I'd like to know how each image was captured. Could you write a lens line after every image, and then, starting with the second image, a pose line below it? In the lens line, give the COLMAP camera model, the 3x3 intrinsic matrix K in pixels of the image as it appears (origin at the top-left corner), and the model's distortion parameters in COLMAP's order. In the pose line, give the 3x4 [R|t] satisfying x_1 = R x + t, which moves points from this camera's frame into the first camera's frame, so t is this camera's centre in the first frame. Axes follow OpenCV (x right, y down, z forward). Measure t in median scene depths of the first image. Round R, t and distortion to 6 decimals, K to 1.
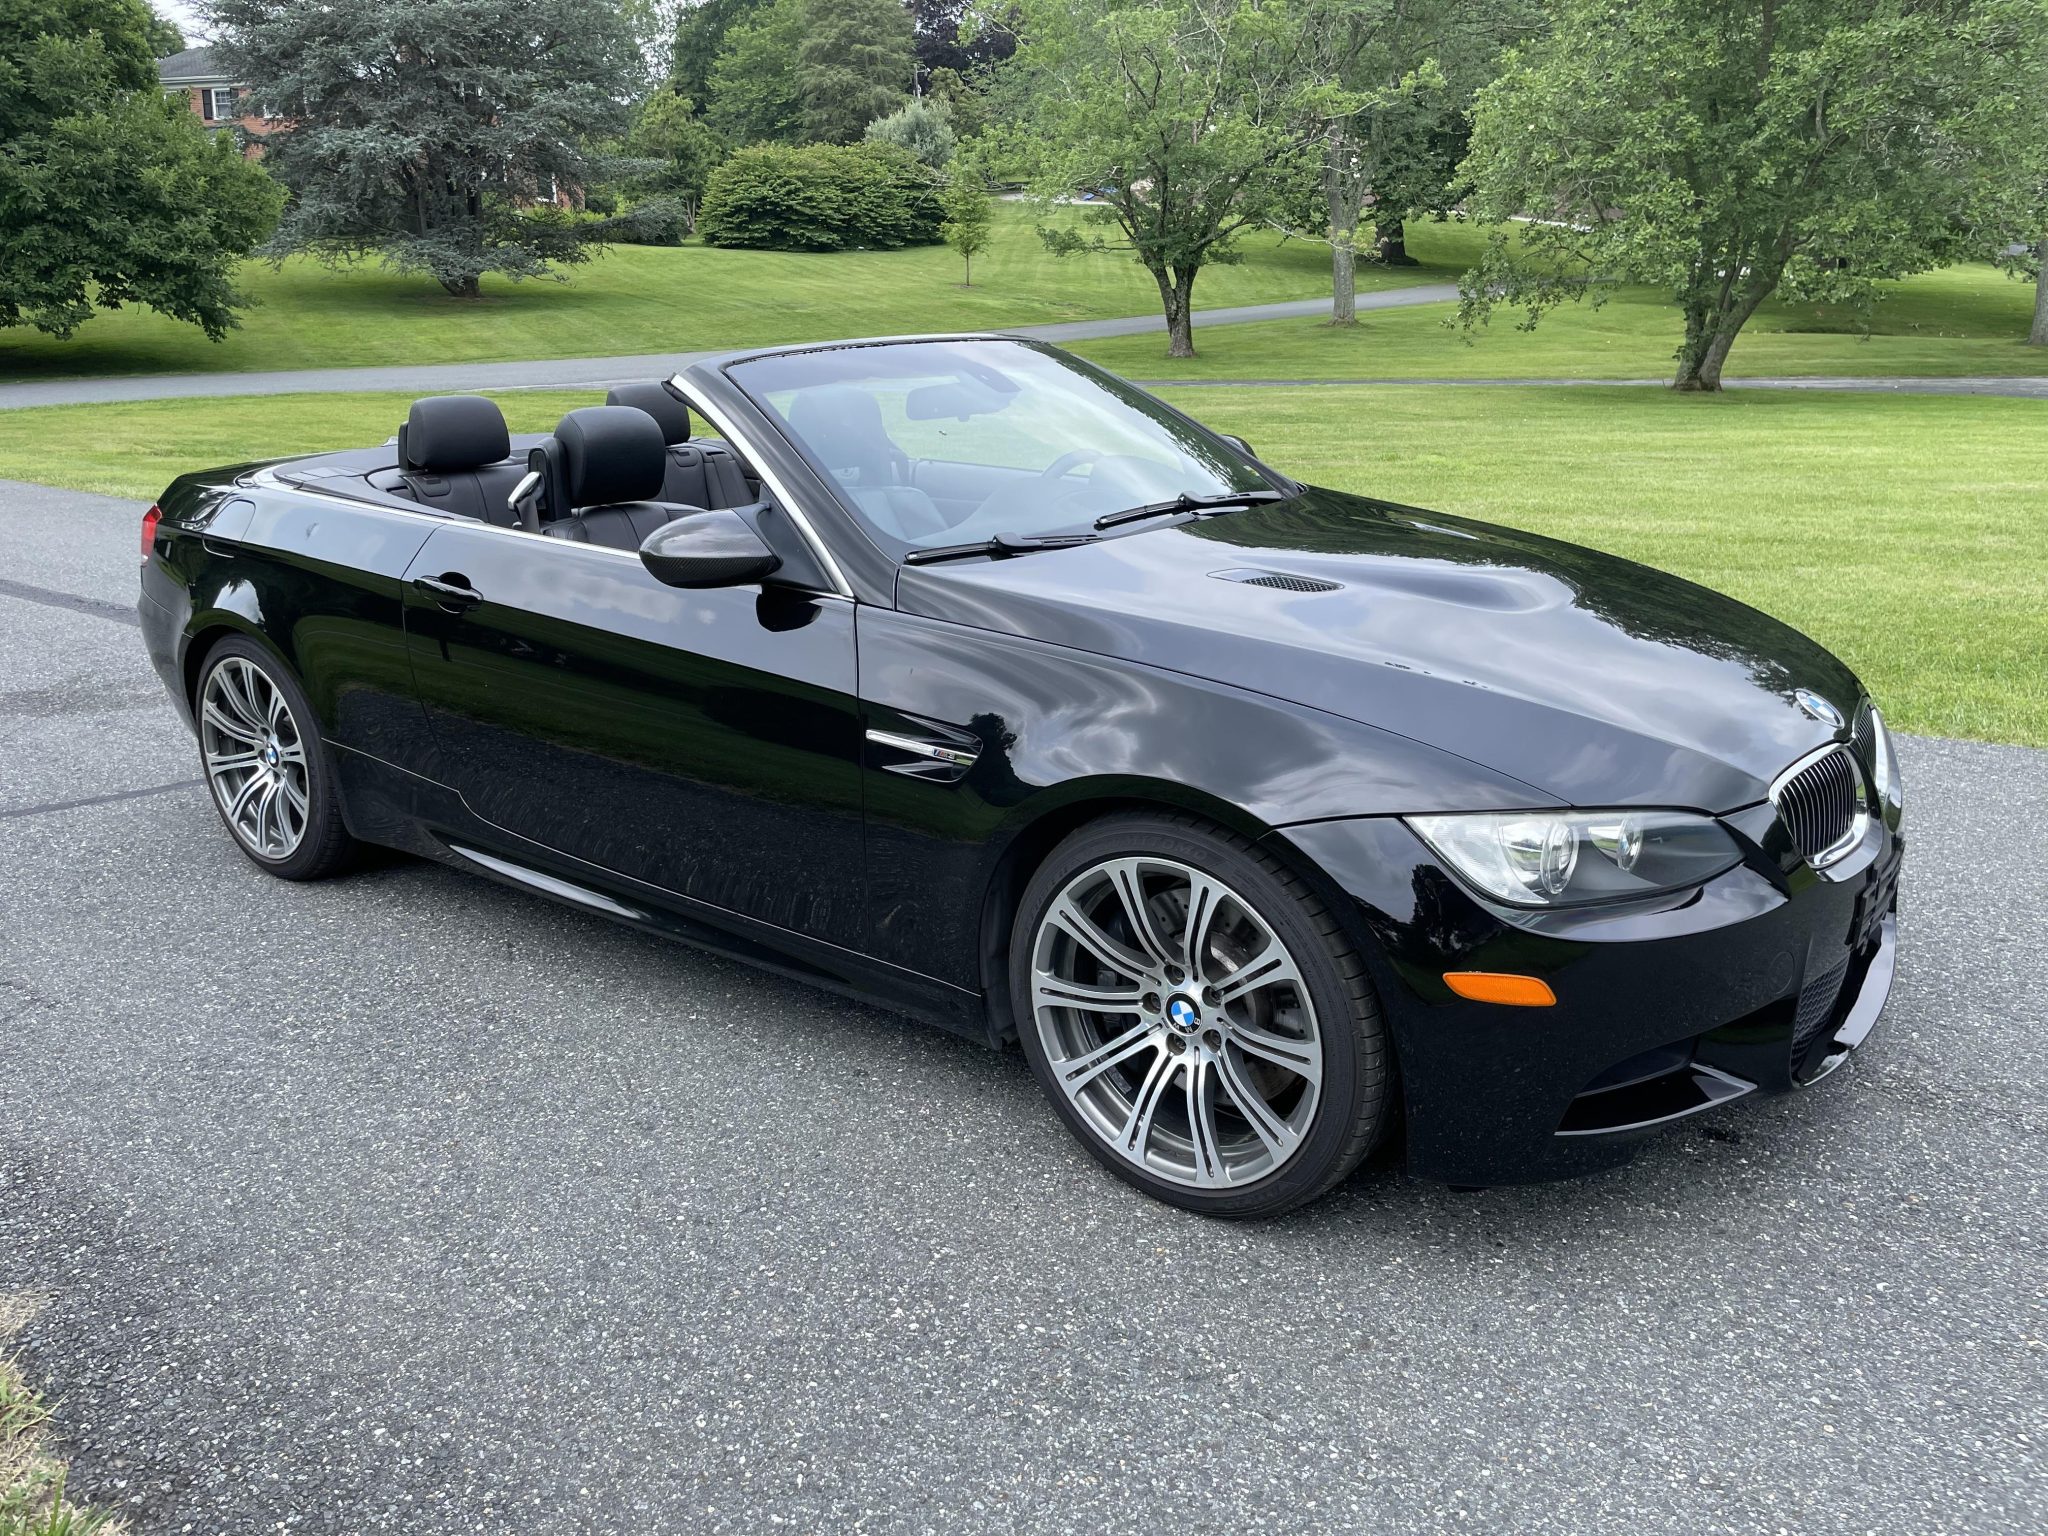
lens RADIAL K [[1553.8, 0, 1037.1], [0, 1553.8, 747.1], [0, 0, 1]] dist [0.086100, -0.119470]
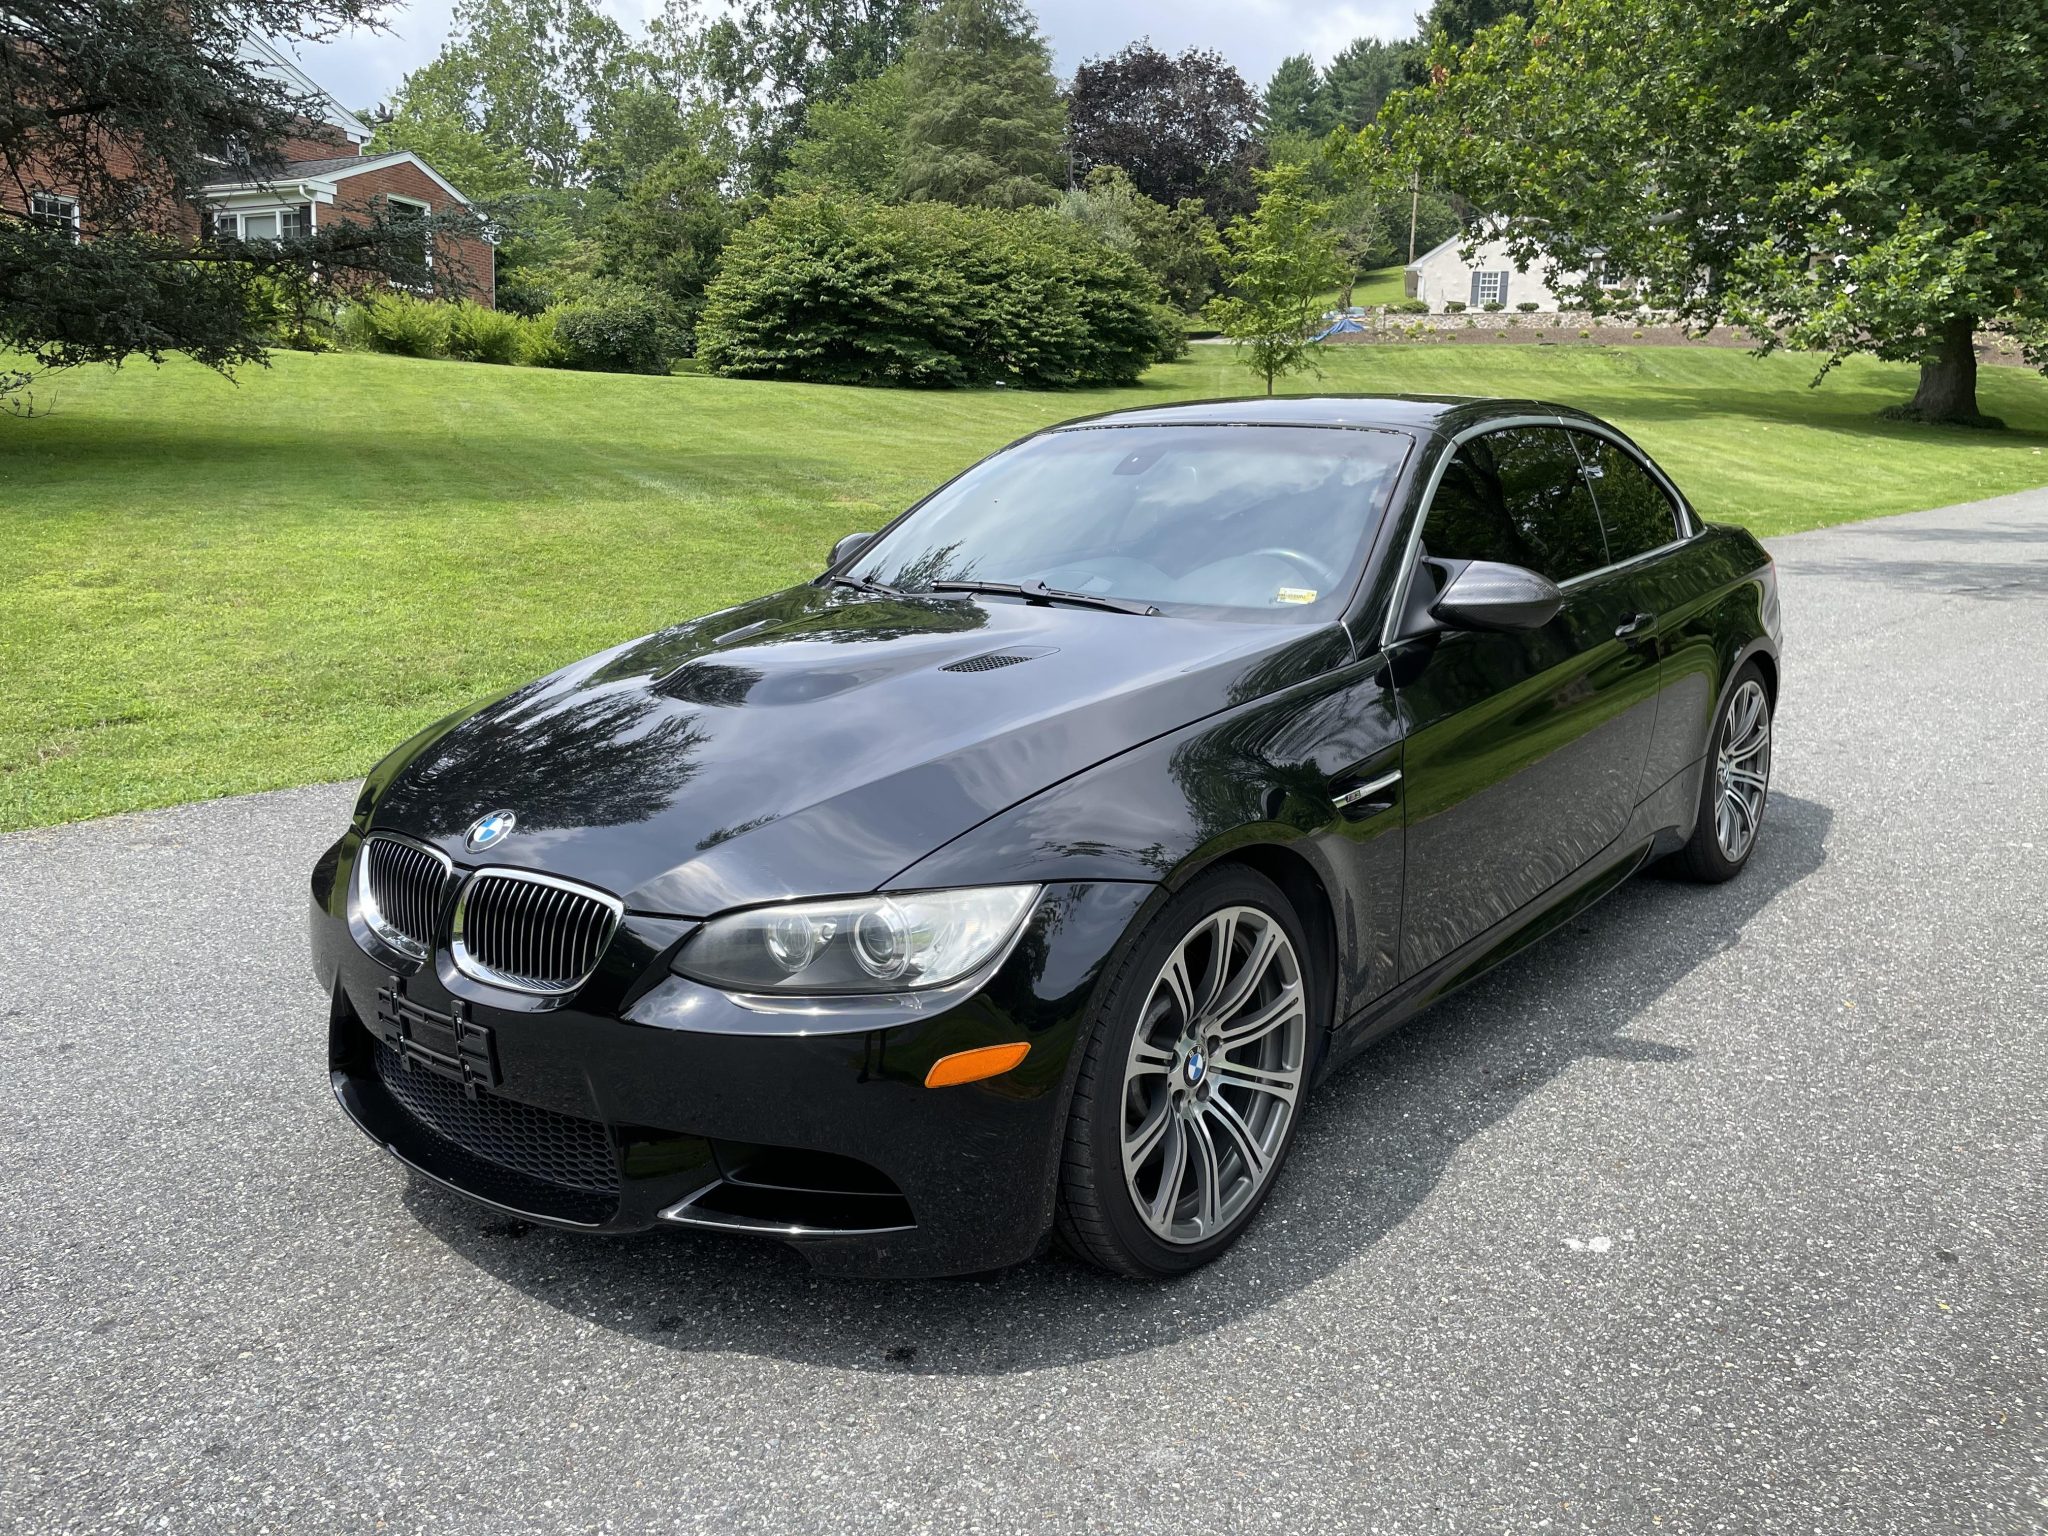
lens RADIAL K [[1553.8, 0, 1039.3], [0, 1553.8, 762.9], [0, 0, 1]] dist [0.086100, -0.119470]
pose [[0.998136, 0.023546, -0.056309, -0.098870], [-0.029183, 0.994409, -0.101484, -0.205527], [0.053605, 0.102938, 0.993242, 0.729966]]
